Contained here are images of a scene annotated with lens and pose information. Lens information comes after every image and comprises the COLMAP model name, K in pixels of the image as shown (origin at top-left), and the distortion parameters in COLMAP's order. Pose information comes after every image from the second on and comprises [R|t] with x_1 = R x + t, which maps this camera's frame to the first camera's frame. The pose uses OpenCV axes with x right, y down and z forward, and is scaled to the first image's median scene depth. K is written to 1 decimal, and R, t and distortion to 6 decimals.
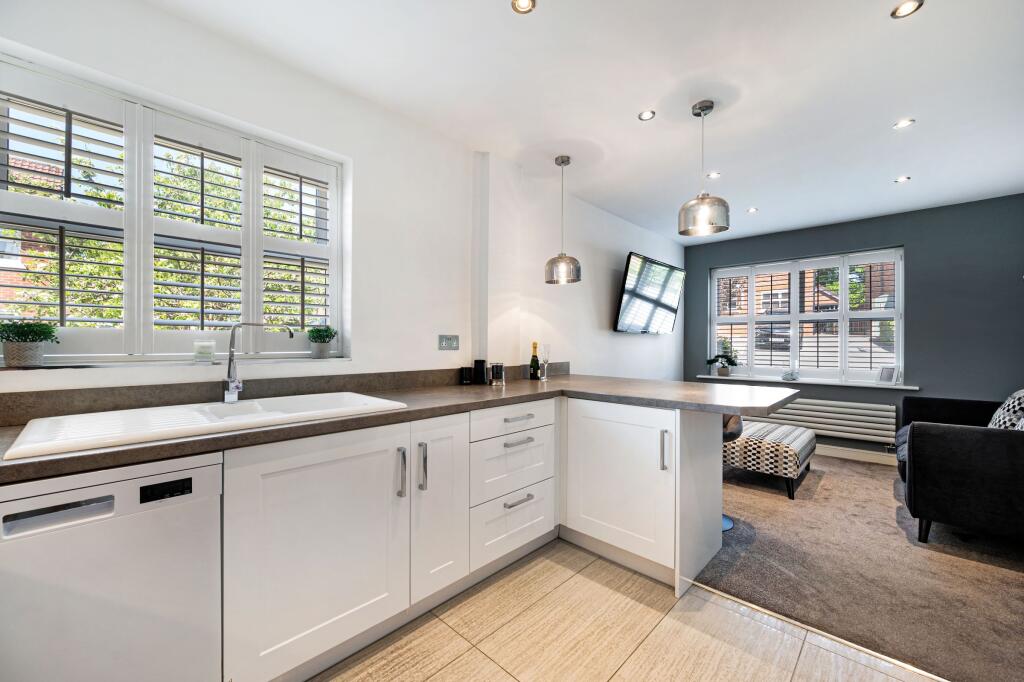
lens RADIAL K [[411.4, 0, 512.6], [0, 411.4, 344.2], [0, 0, 1]] dist [-0.002156, 0.000900]
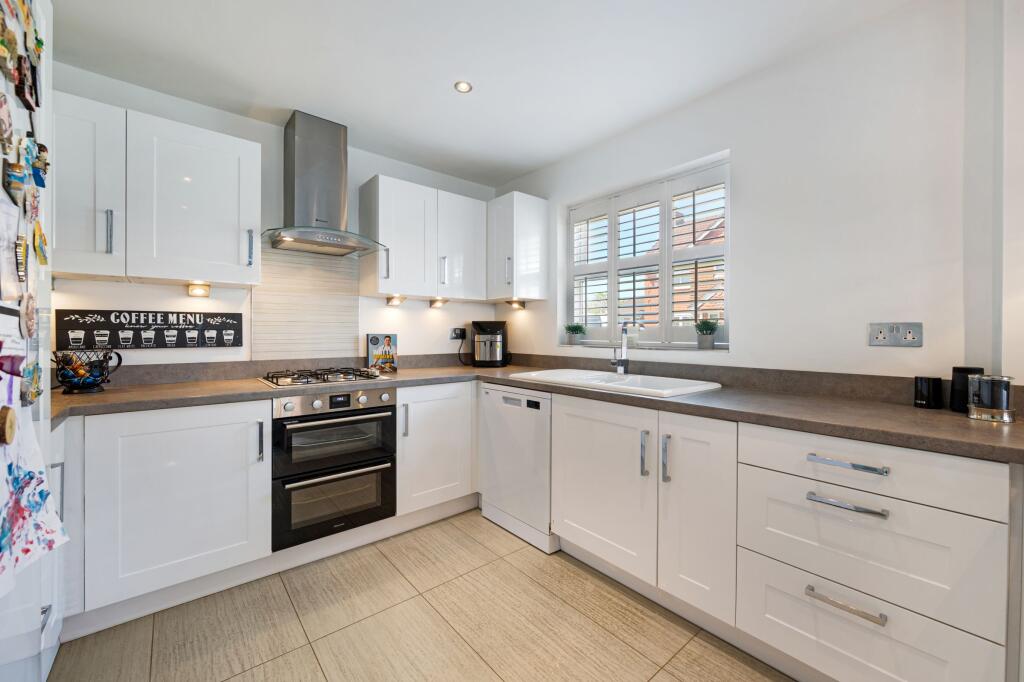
lens RADIAL K [[411.4, 0, 516.5], [0, 411.4, 335.6], [0, 0, 1]] dist [-0.002156, 0.000900]
pose [[-0.112518, 0.003820, -0.993642, 0.837521], [-0.005059, 0.999977, 0.004417, -0.004385], [0.993637, 0.005524, -0.112496, 0.771532]]
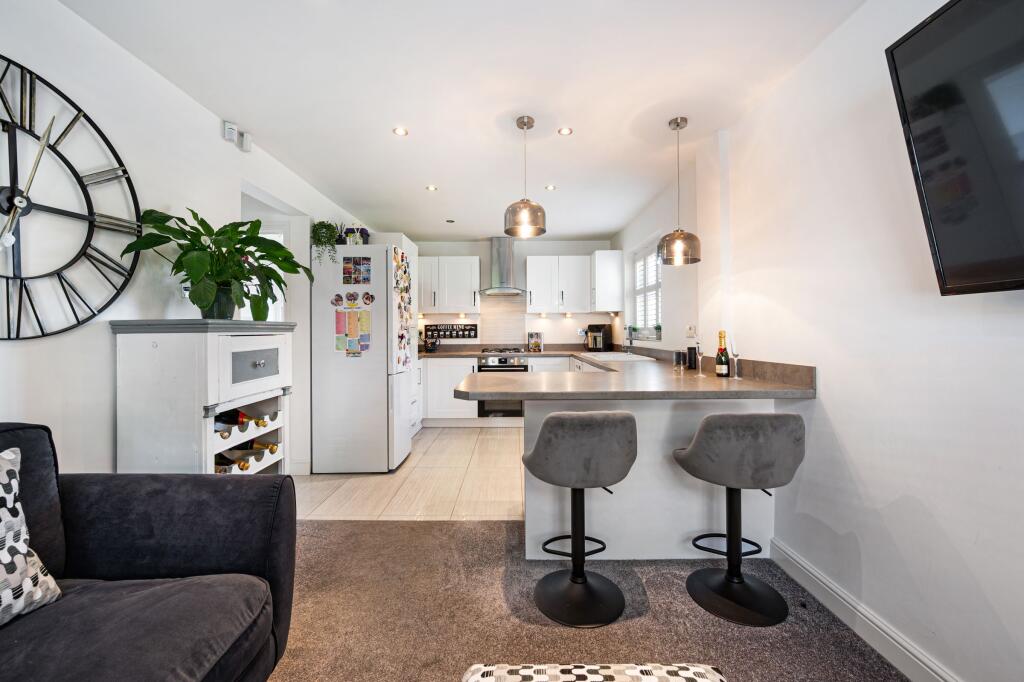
lens RADIAL K [[411.4, 0, 515.8], [0, 411.4, 336.0], [0, 0, 1]] dist [-0.002156, 0.000900]
pose [[-0.730844, 0.007944, -0.682499, 1.636058], [0.001547, 0.999949, 0.009982, -0.005727], [0.682543, 0.006239, -0.730819, 2.405459]]
